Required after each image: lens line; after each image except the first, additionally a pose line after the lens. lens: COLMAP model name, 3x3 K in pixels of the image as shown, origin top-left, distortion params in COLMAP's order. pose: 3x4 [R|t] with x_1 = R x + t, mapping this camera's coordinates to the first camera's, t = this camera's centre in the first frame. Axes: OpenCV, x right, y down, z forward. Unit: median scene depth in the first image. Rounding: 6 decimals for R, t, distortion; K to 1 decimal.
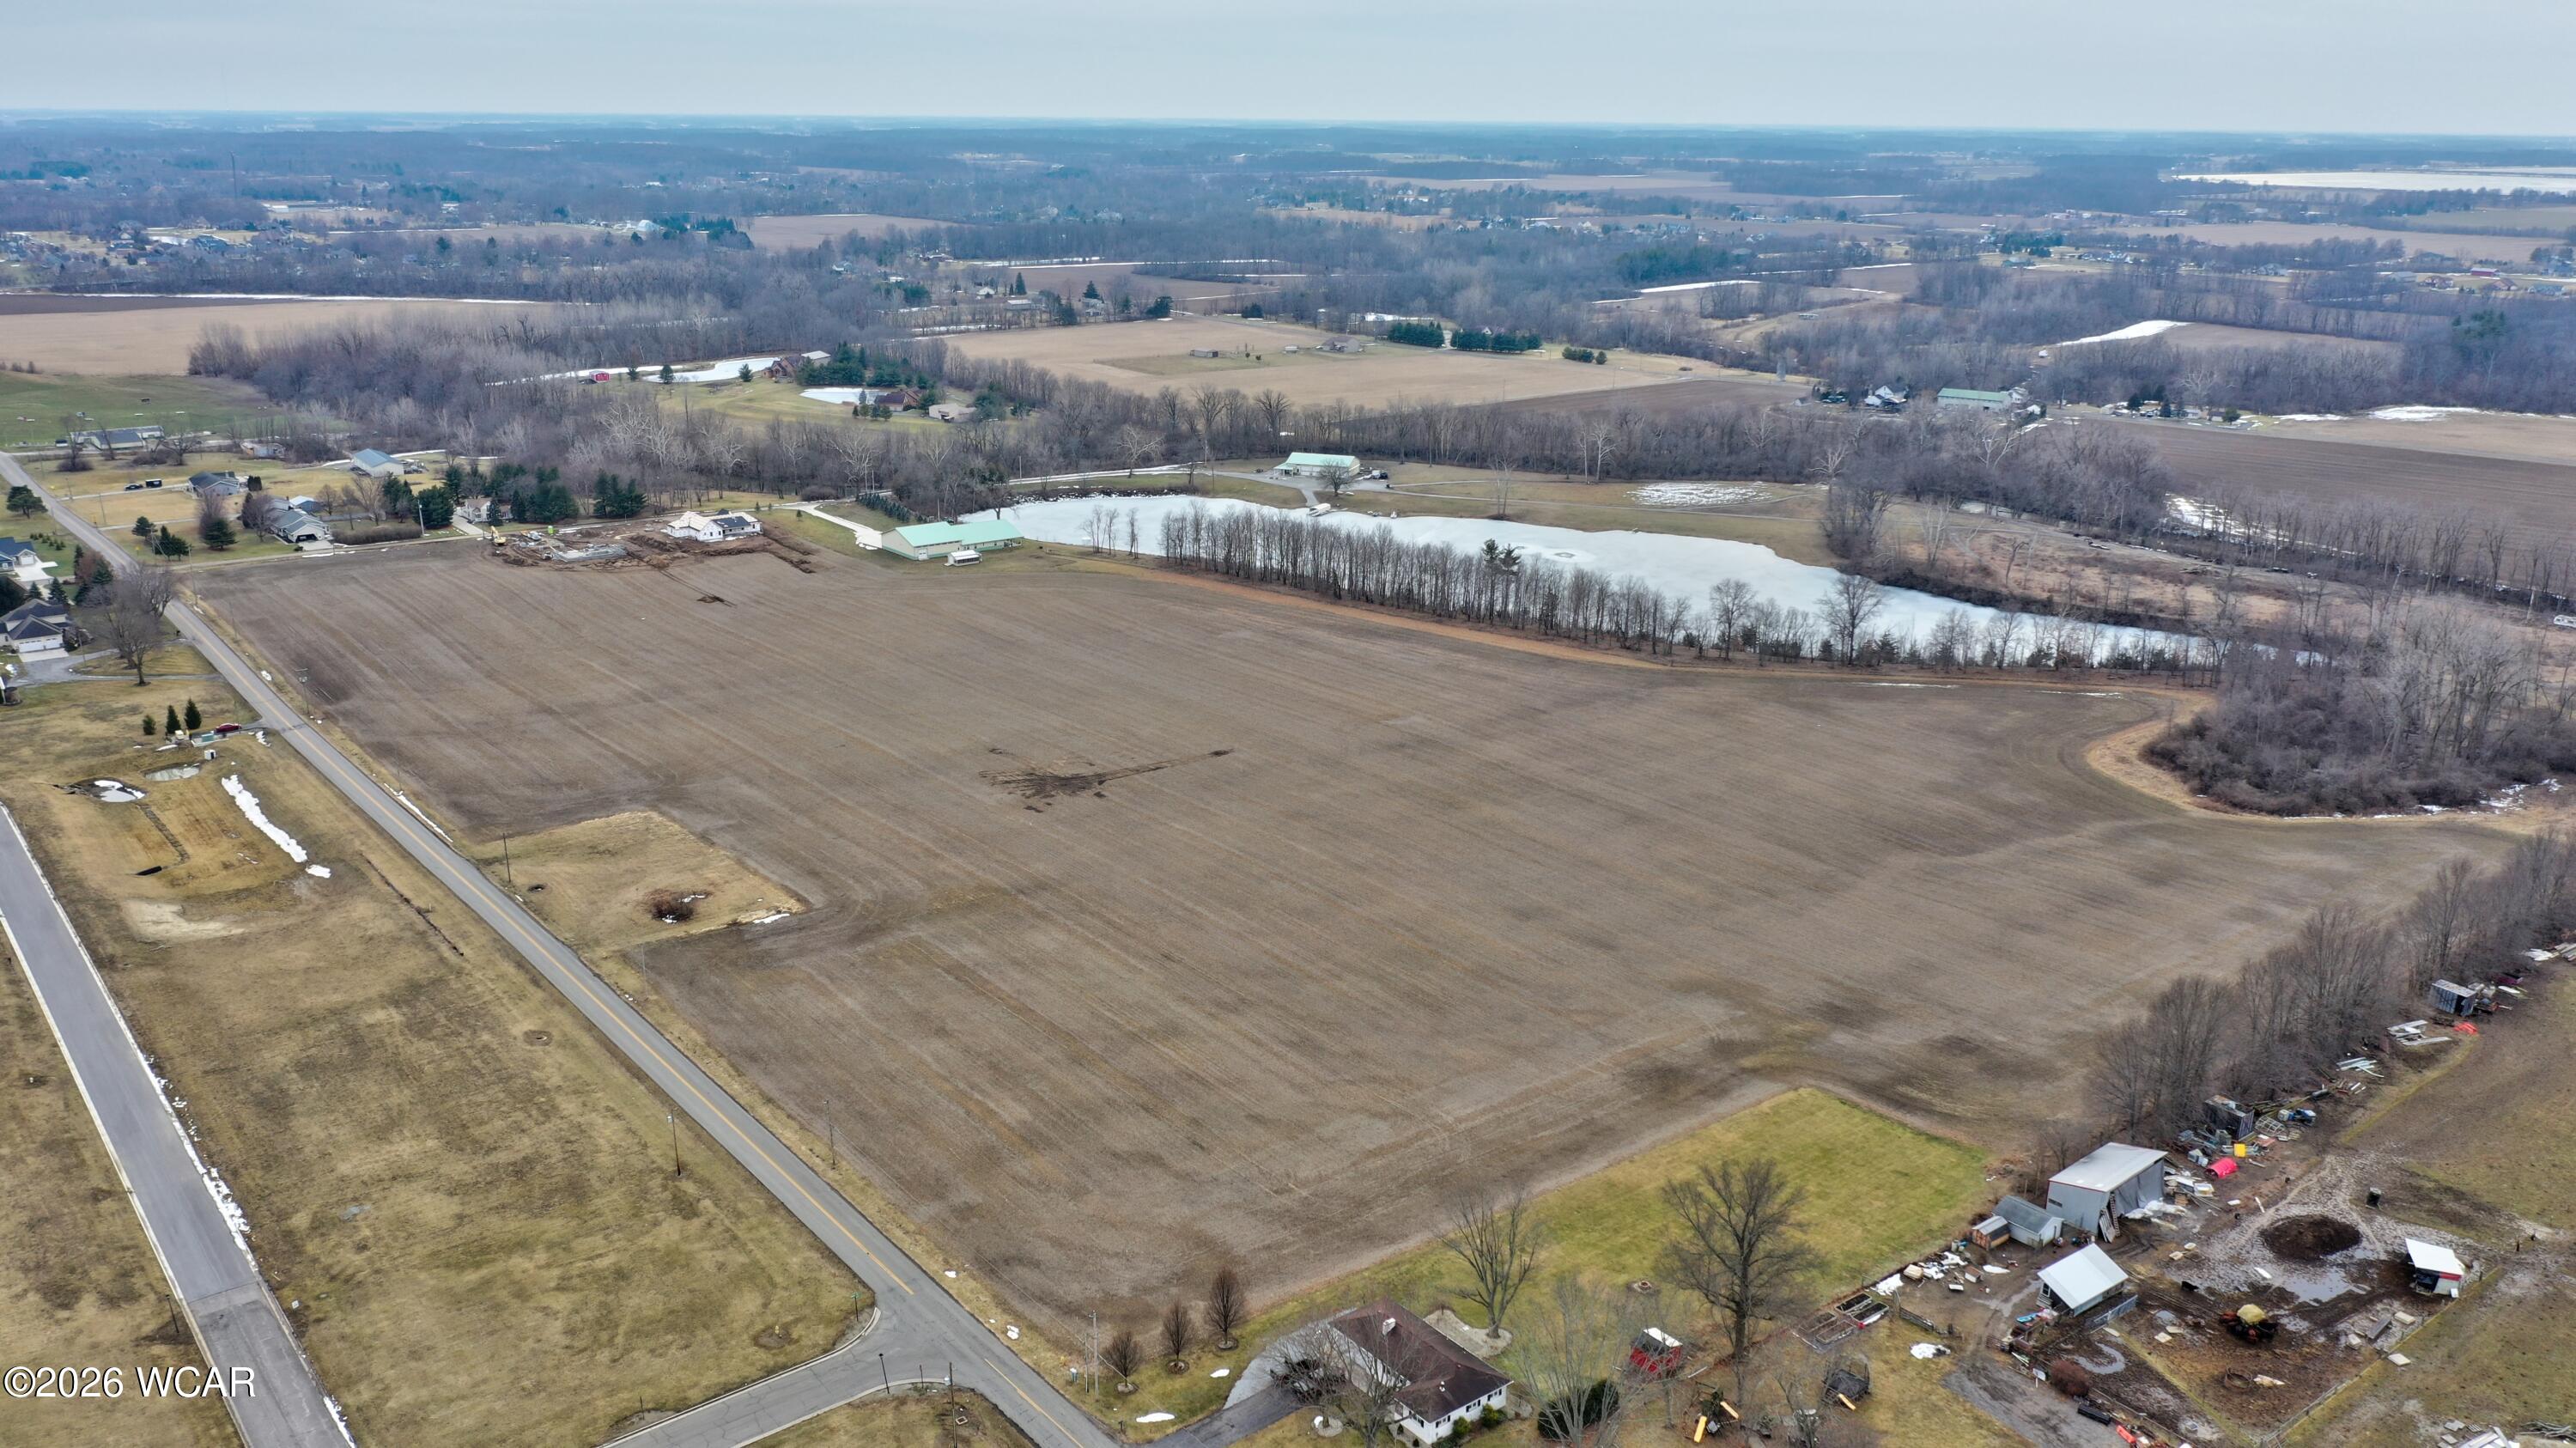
lens RADIAL K [[1998.7, 0, 1286.0], [0, 1998.7, 813.9], [0, 0, 1]] dist [-0.010511, -0.000155]
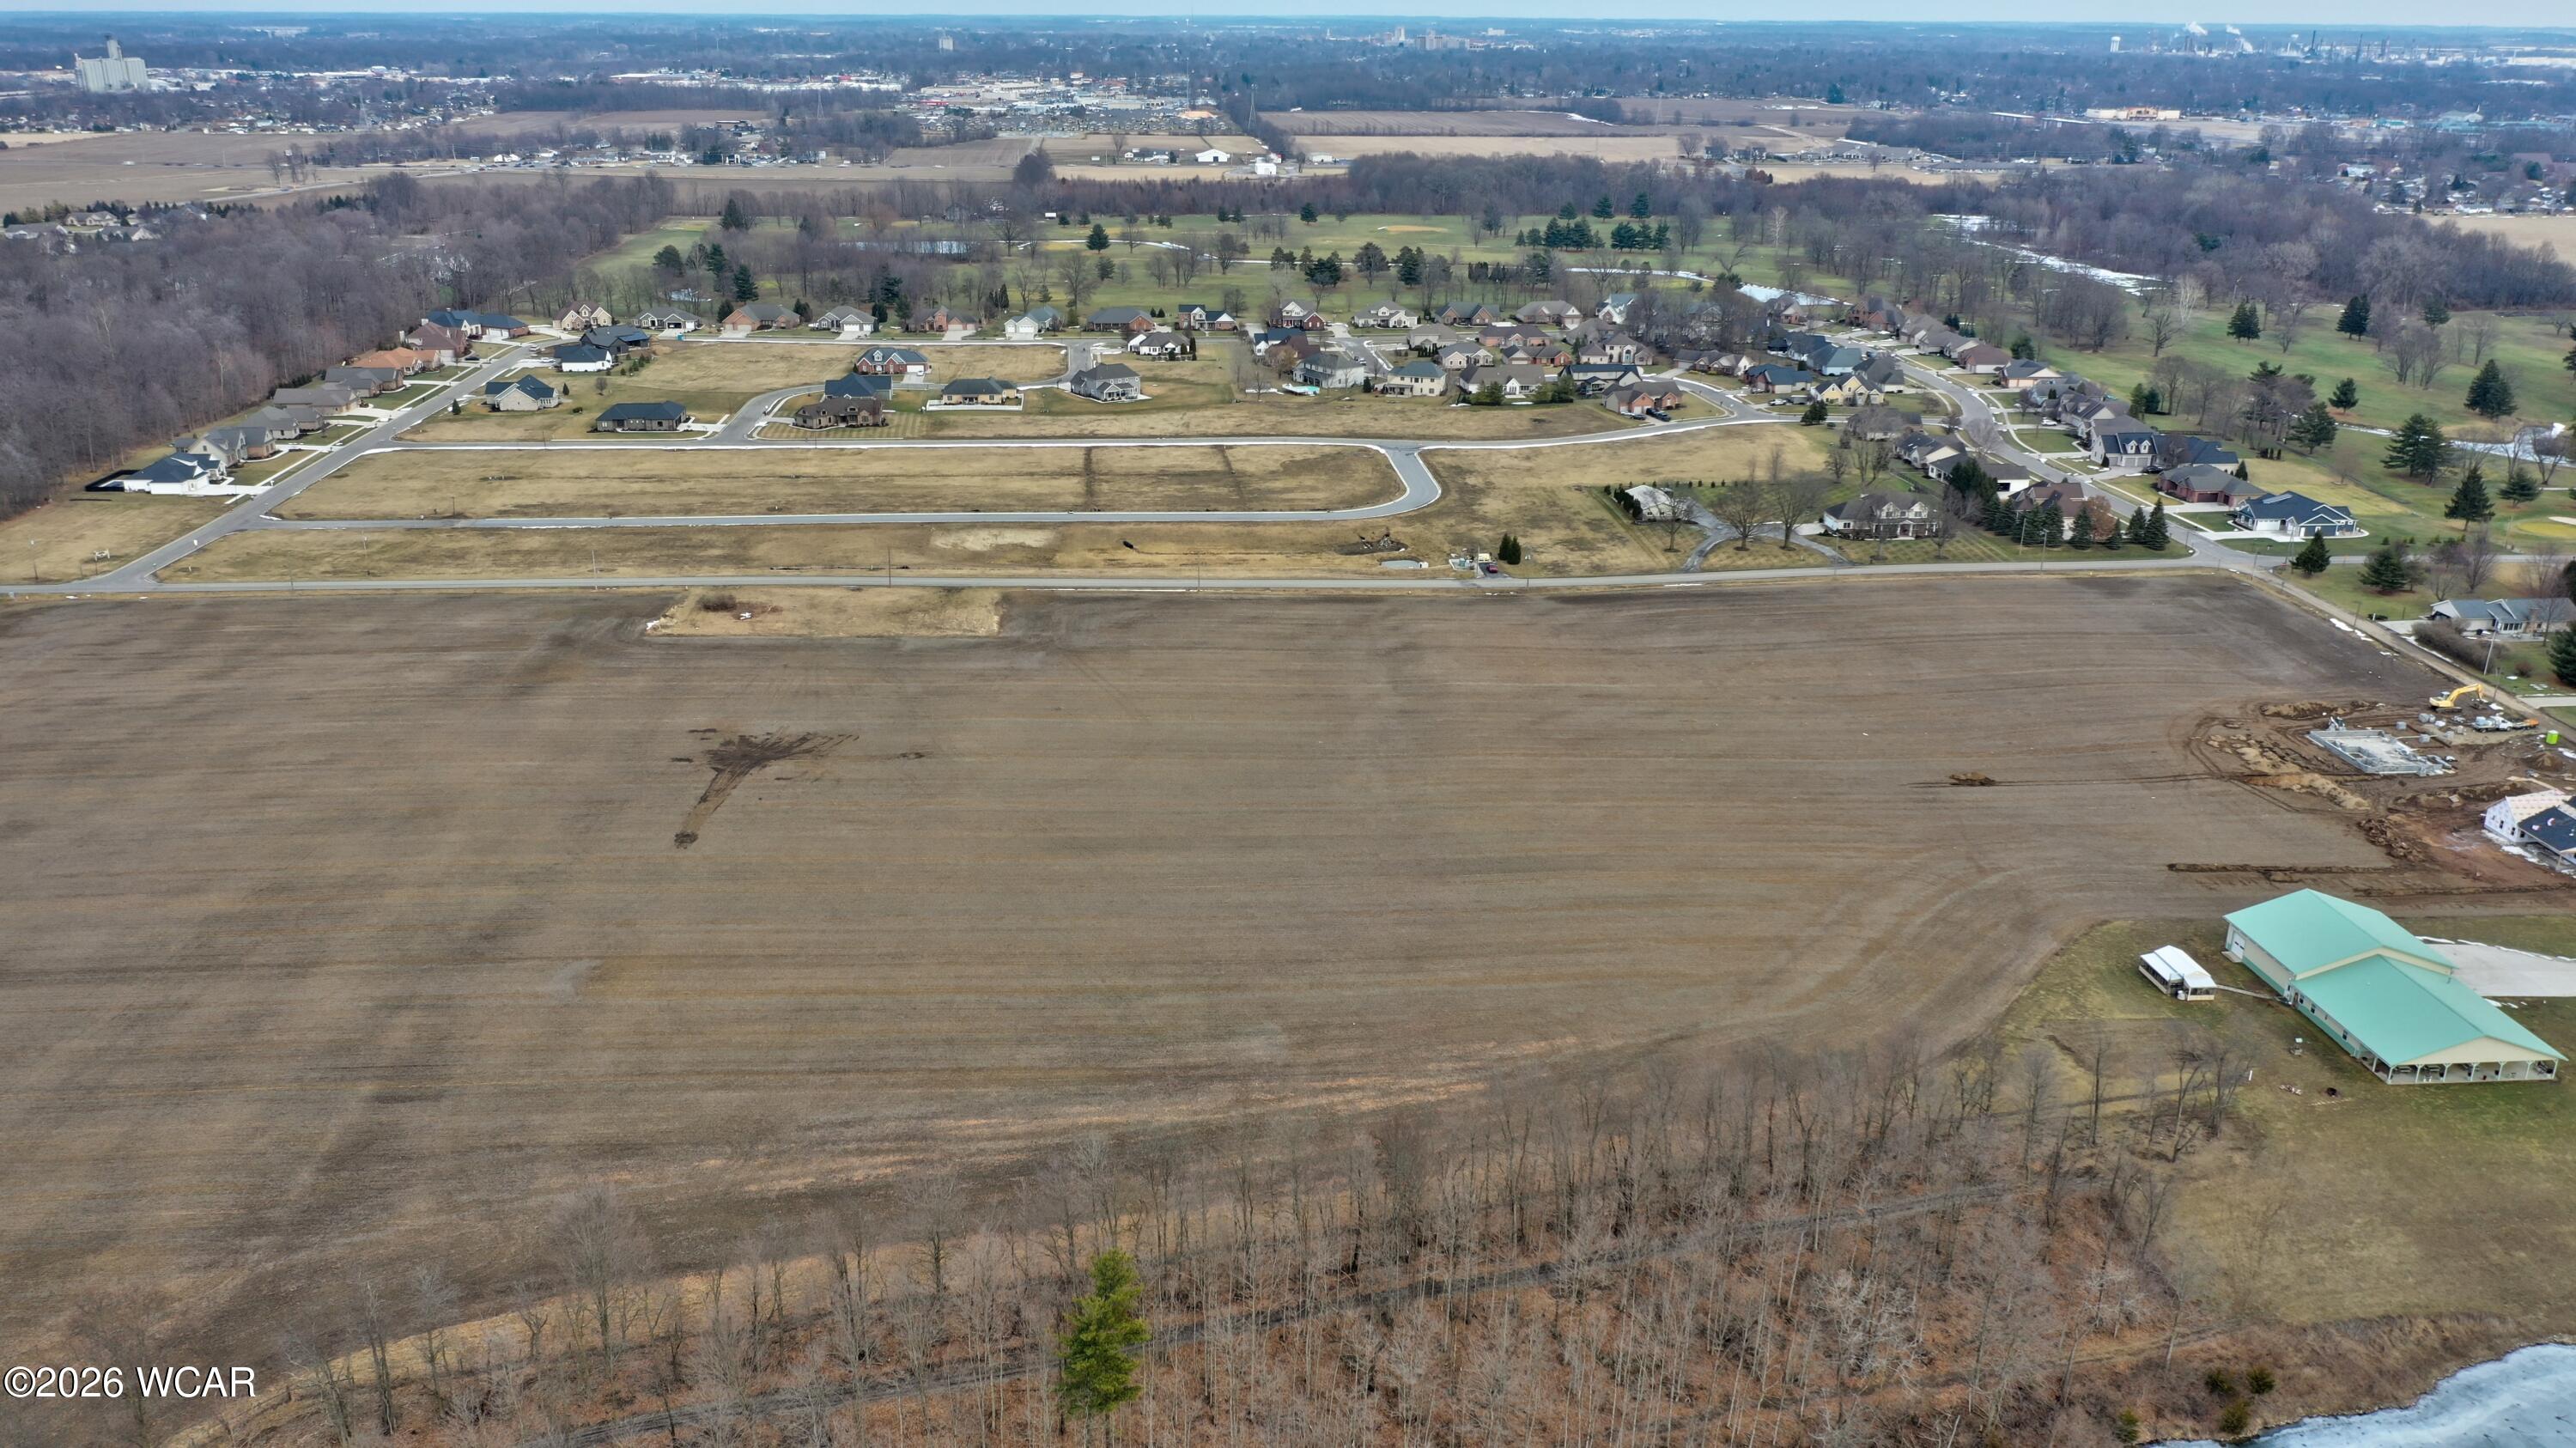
lens RADIAL K [[2050.1, 0, 1257.4], [0, 2050.1, 724.8], [0, 0, 1]] dist [-0.005569, -0.001170]
pose [[-0.562557, 0.259900, -0.784845, 0.453998], [-0.288639, 0.827831, 0.481024, -0.519641], [0.774737, 0.497140, -0.390685, 1.567867]]
